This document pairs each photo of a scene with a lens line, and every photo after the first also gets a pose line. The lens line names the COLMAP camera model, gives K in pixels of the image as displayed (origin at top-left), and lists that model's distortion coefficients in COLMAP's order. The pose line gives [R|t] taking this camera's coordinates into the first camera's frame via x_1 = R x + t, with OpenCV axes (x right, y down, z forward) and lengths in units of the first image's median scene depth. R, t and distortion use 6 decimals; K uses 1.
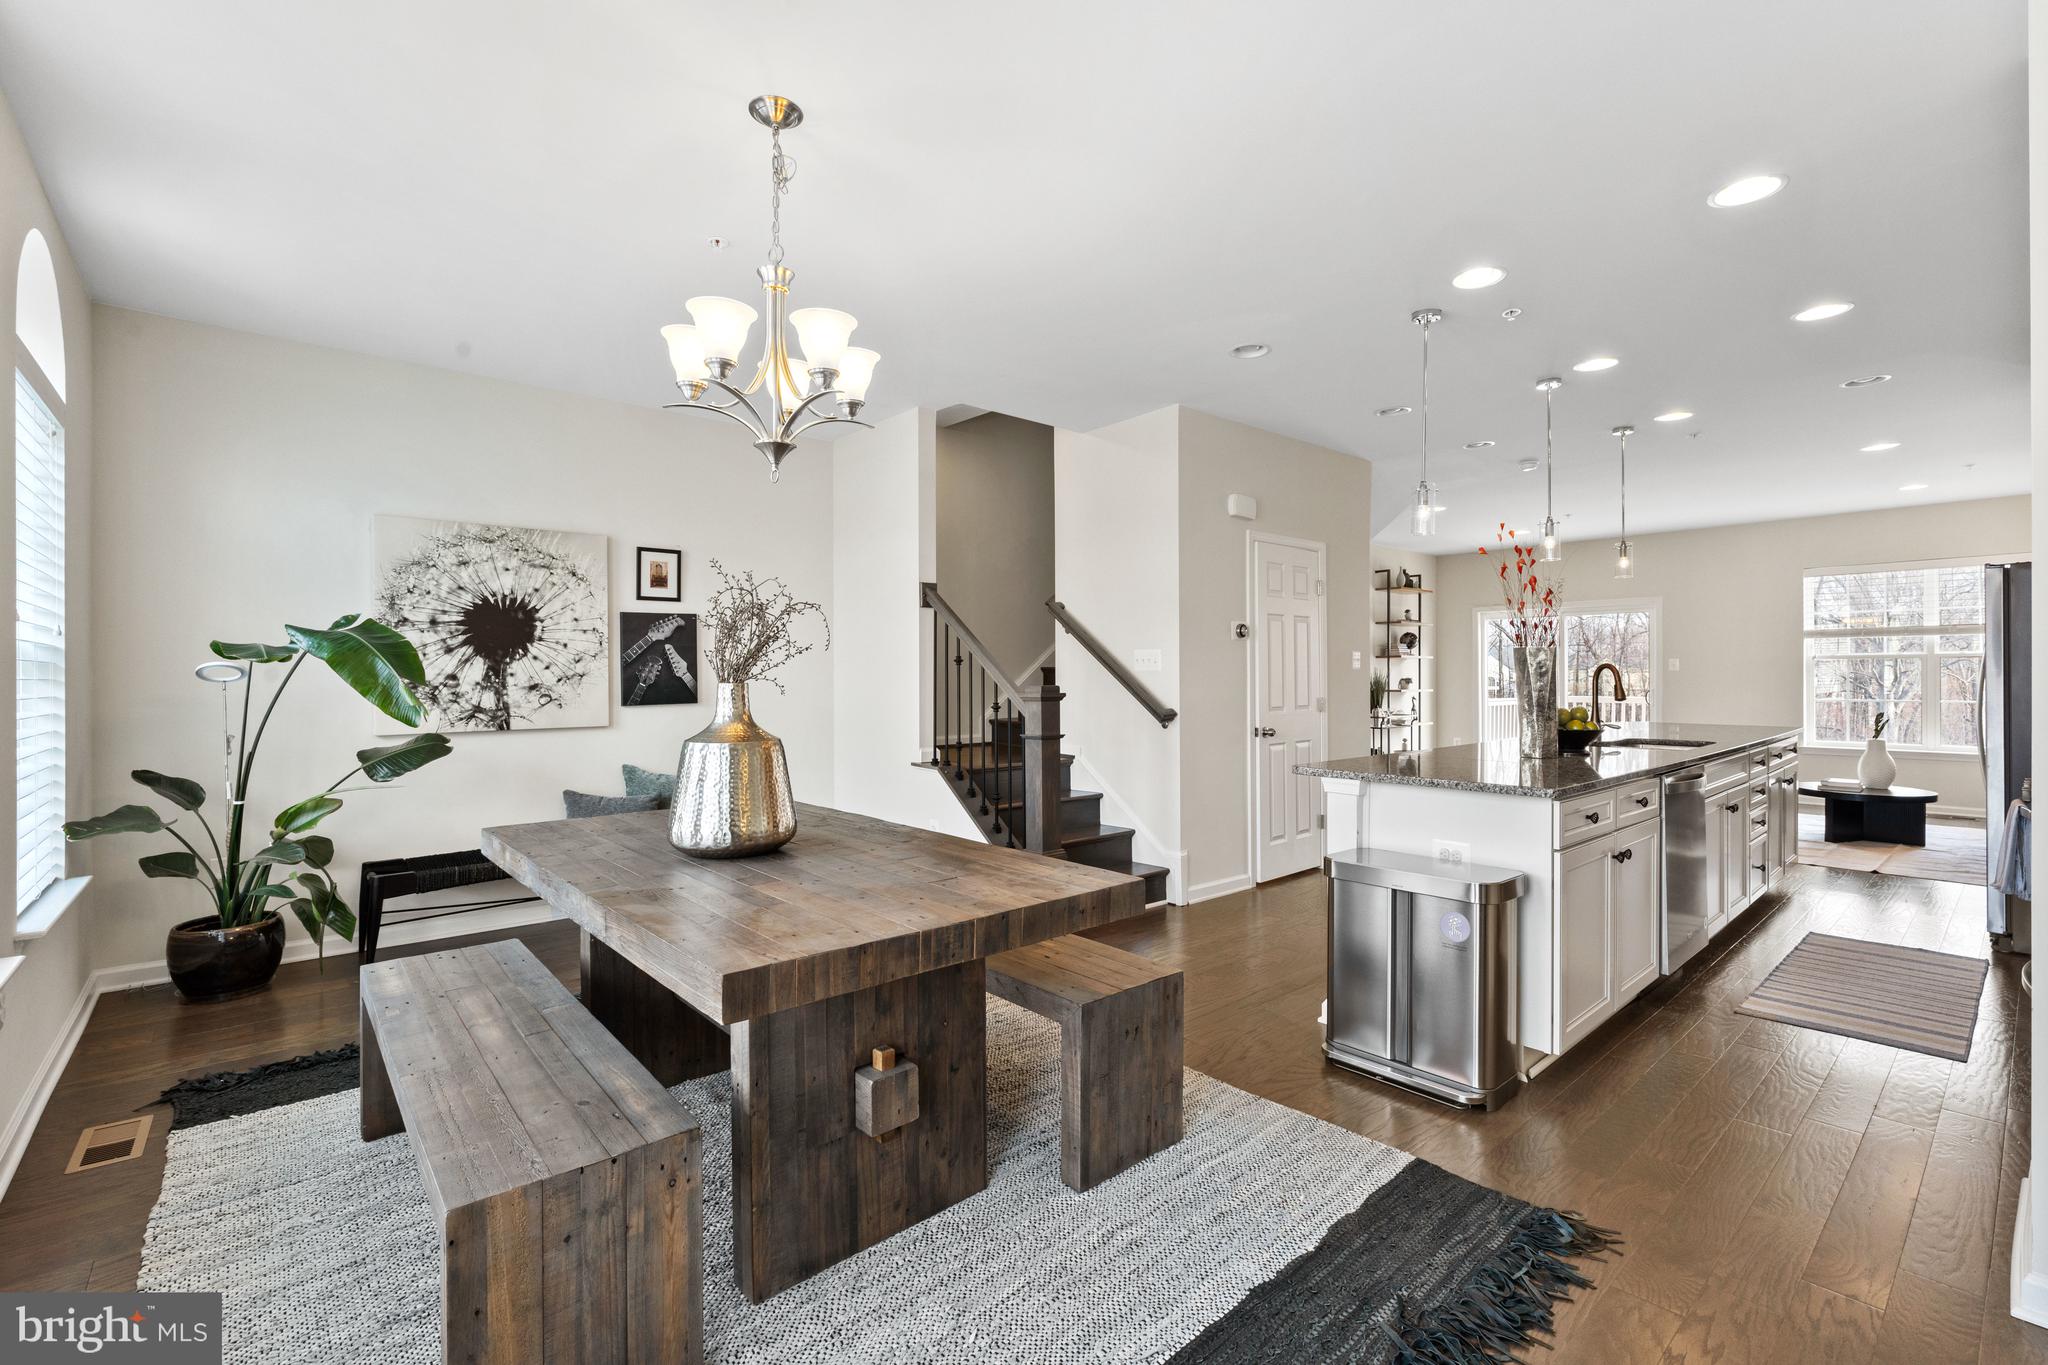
lens RADIAL K [[904.1, 0, 1029.6], [0, 904.1, 678.2], [0, 0, 1]] dist [0.000638, 0.000350]
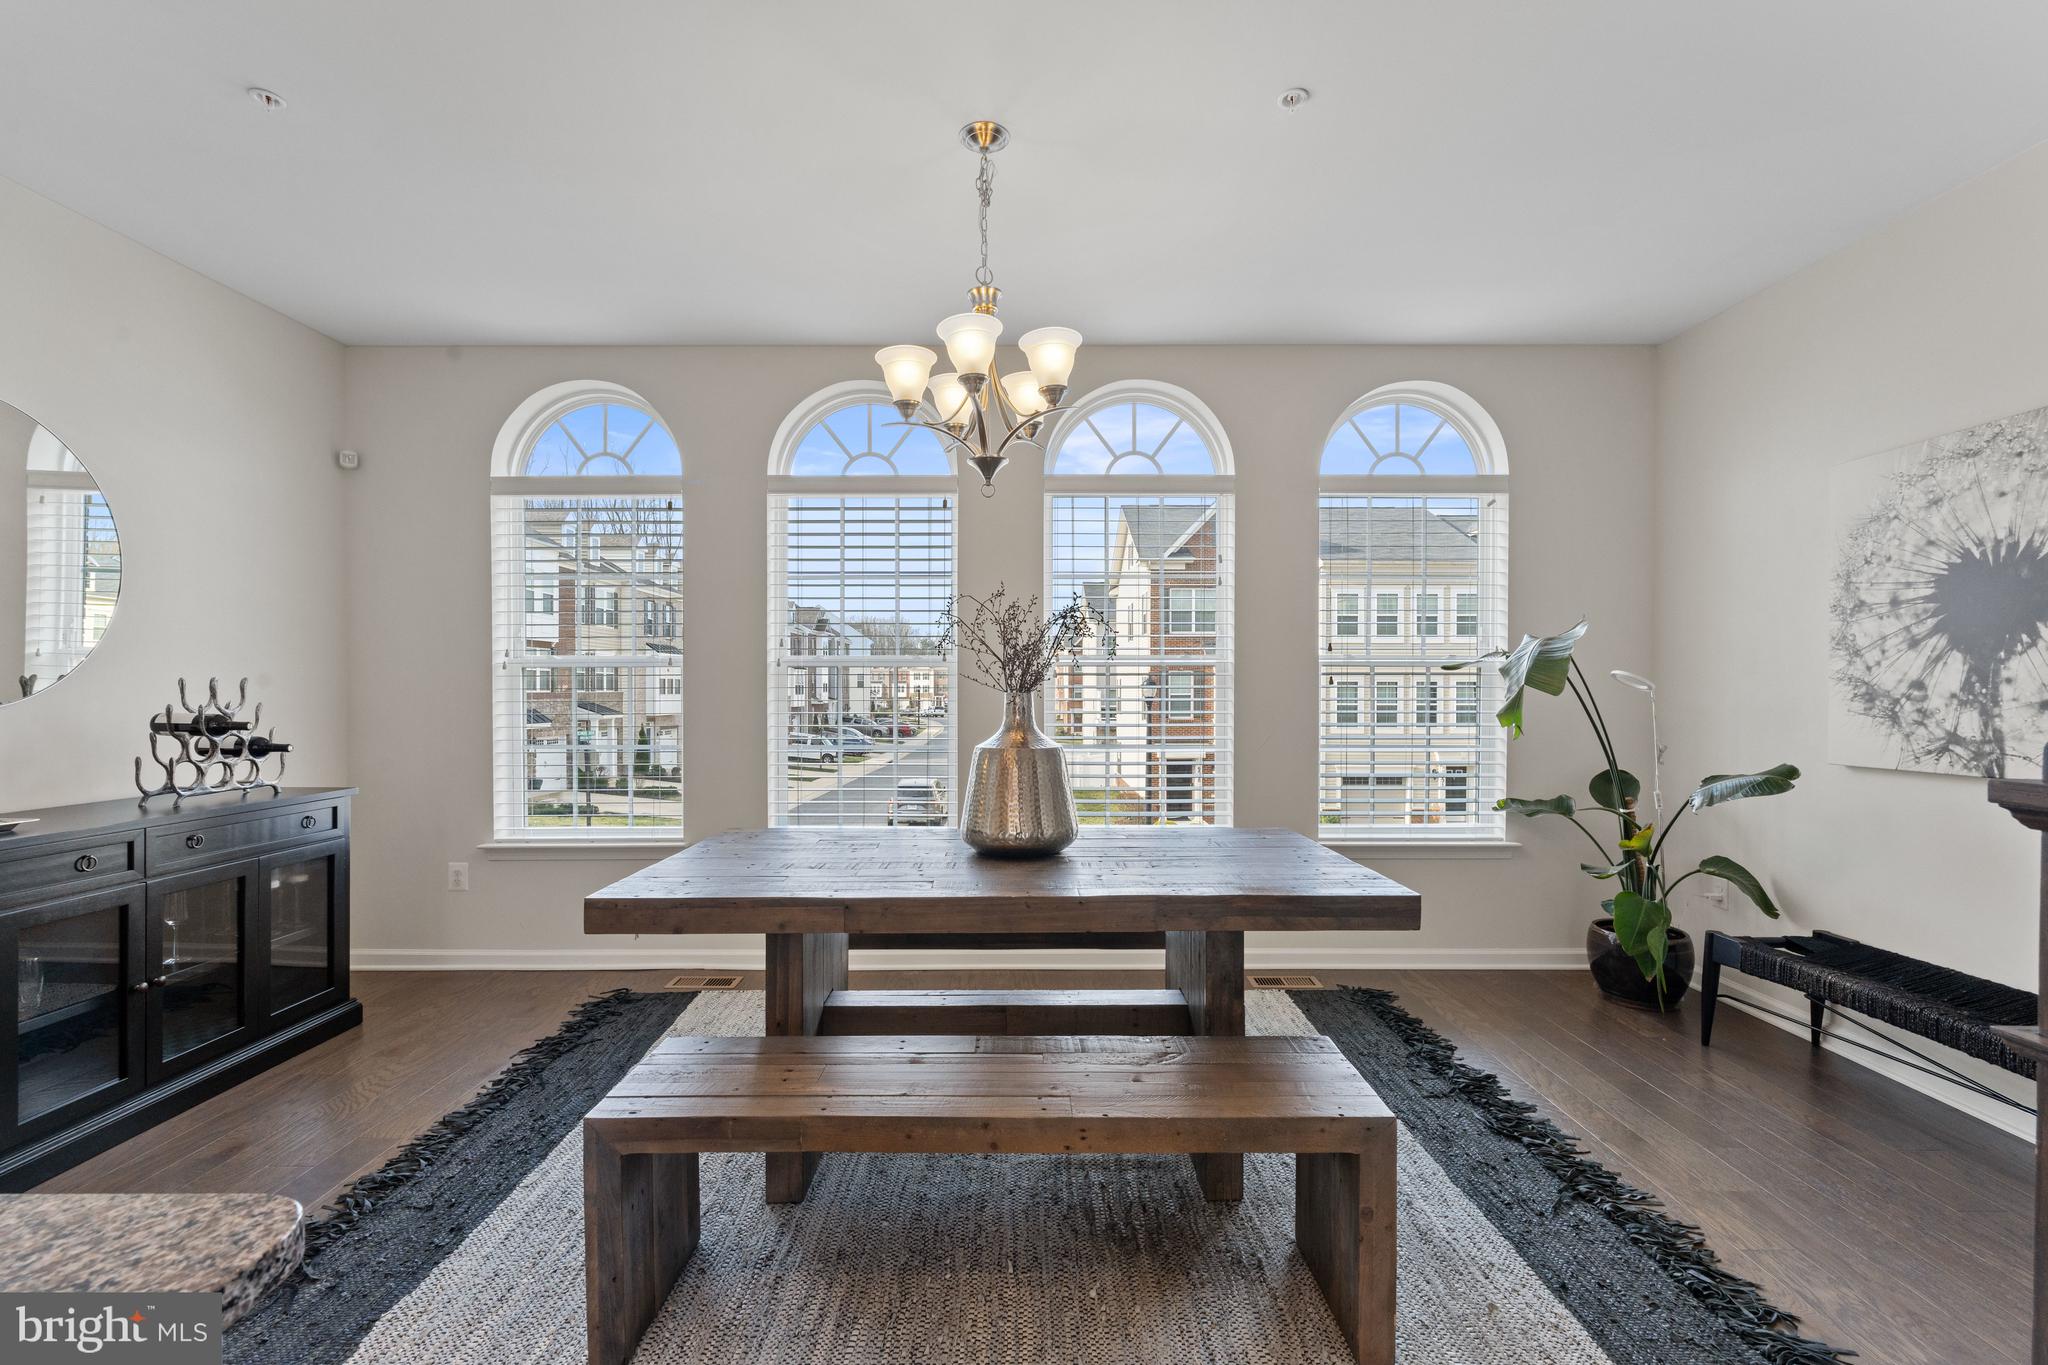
lens RADIAL K [[904.1, 0, 1013.8], [0, 904.1, 684.8], [0, 0, 1]] dist [0.000638, 0.000350]
pose [[-0.669483, 0.000356, -0.742827, 0.254876], [0.000923, 1.000000, -0.000352, -0.001736], [0.742827, -0.000922, -0.669483, 0.923855]]
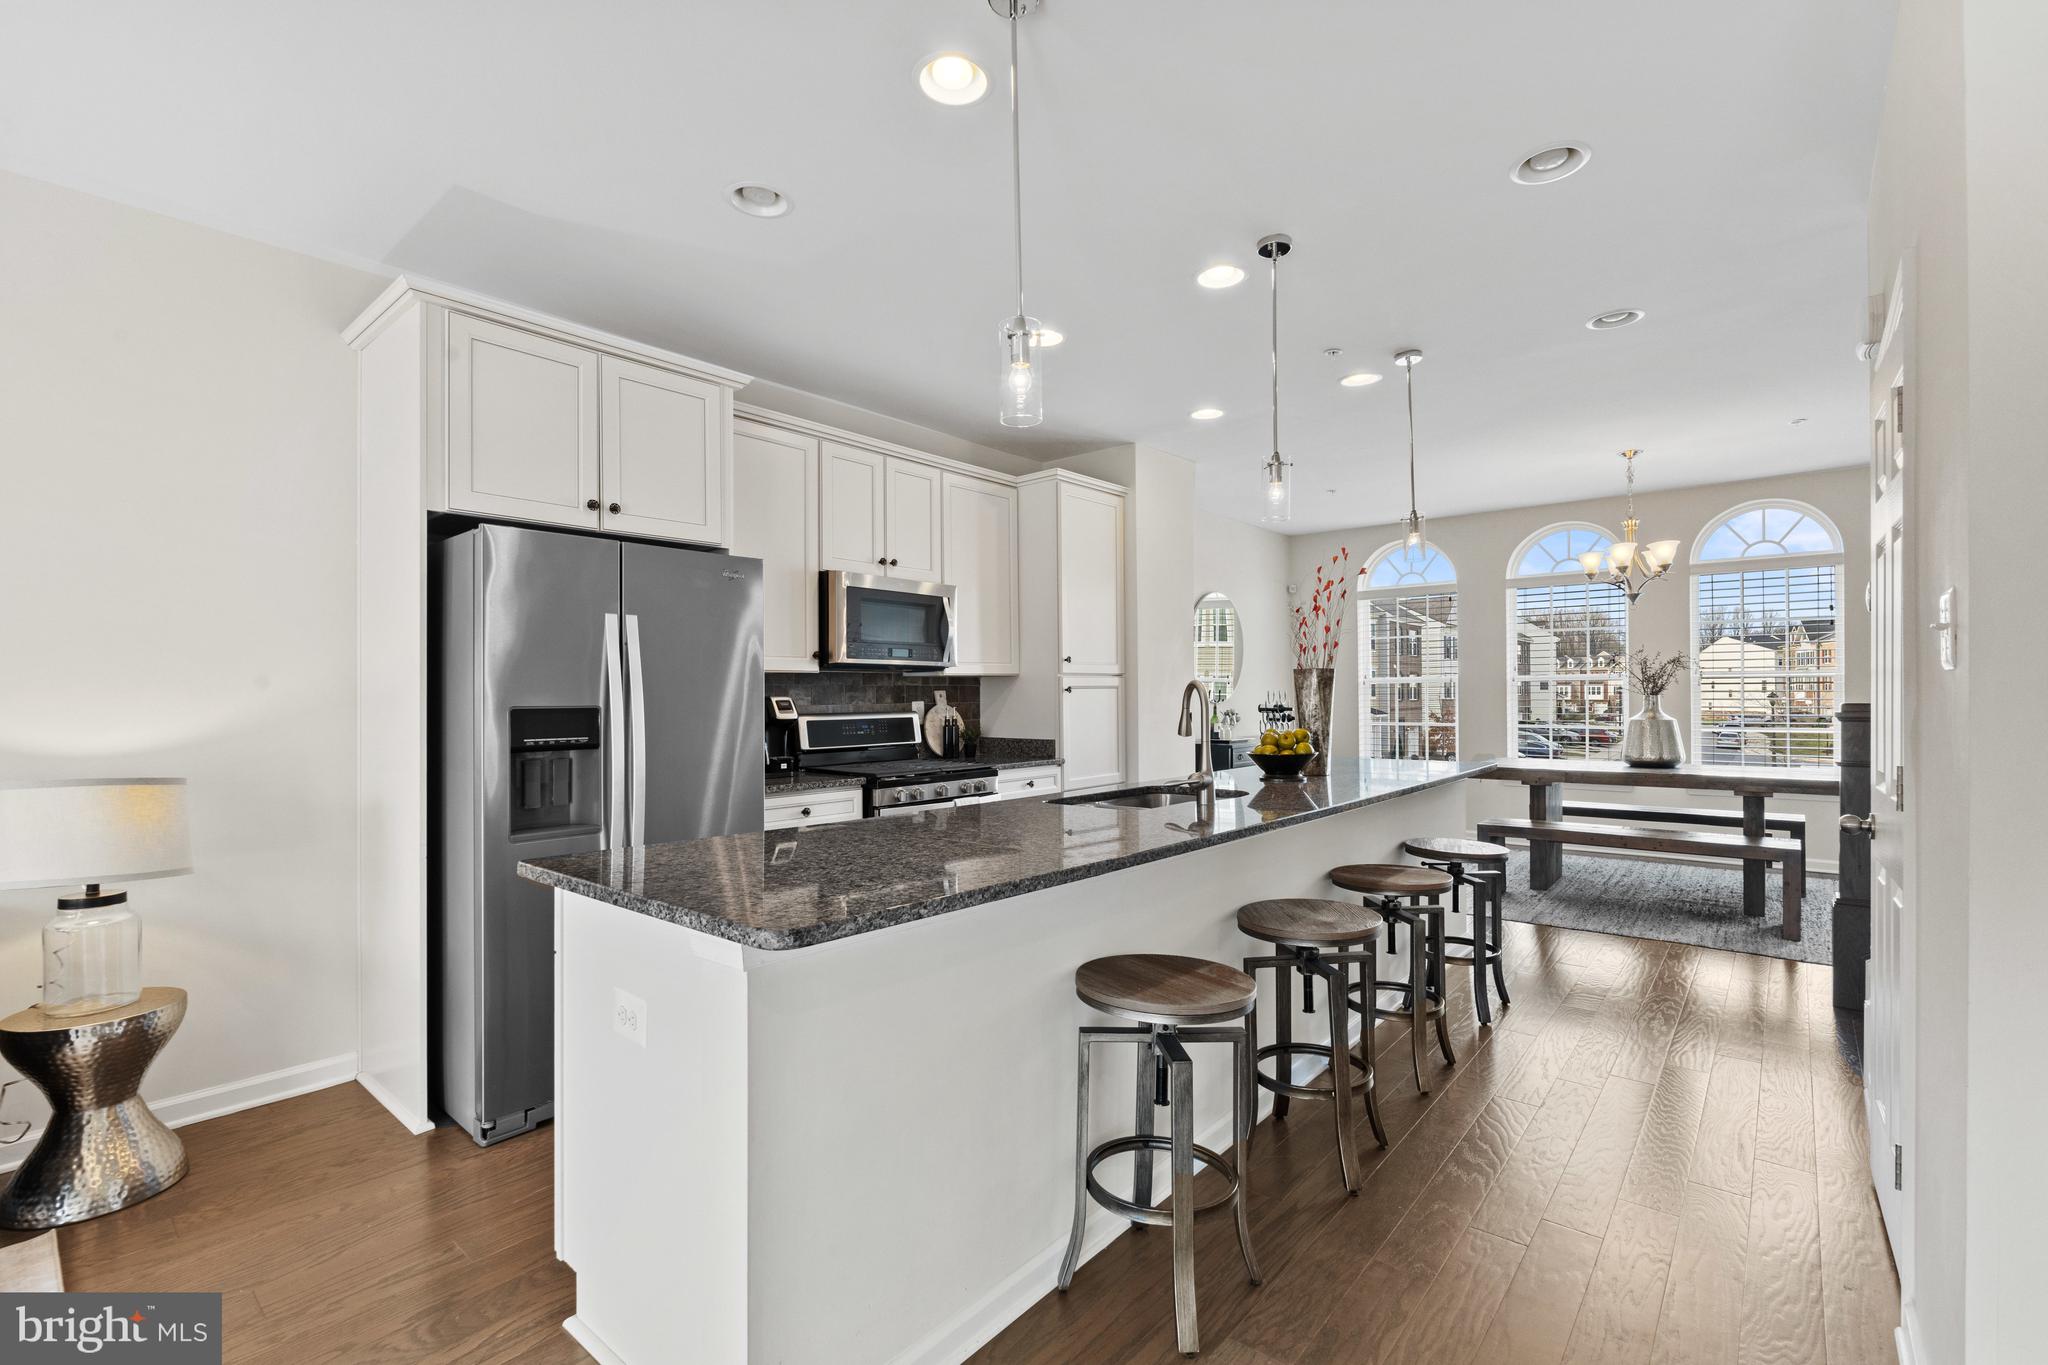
lens RADIAL K [[904.1, 0, 1035.5], [0, 904.1, 690.3], [0, 0, 1]] dist [0.000638, 0.000350]
pose [[-0.987440, 0.008890, -0.157744, 0.856718], [0.009177, 0.999957, -0.001086, -0.010072], [0.157727, -0.002520, -0.987479, 1.630565]]
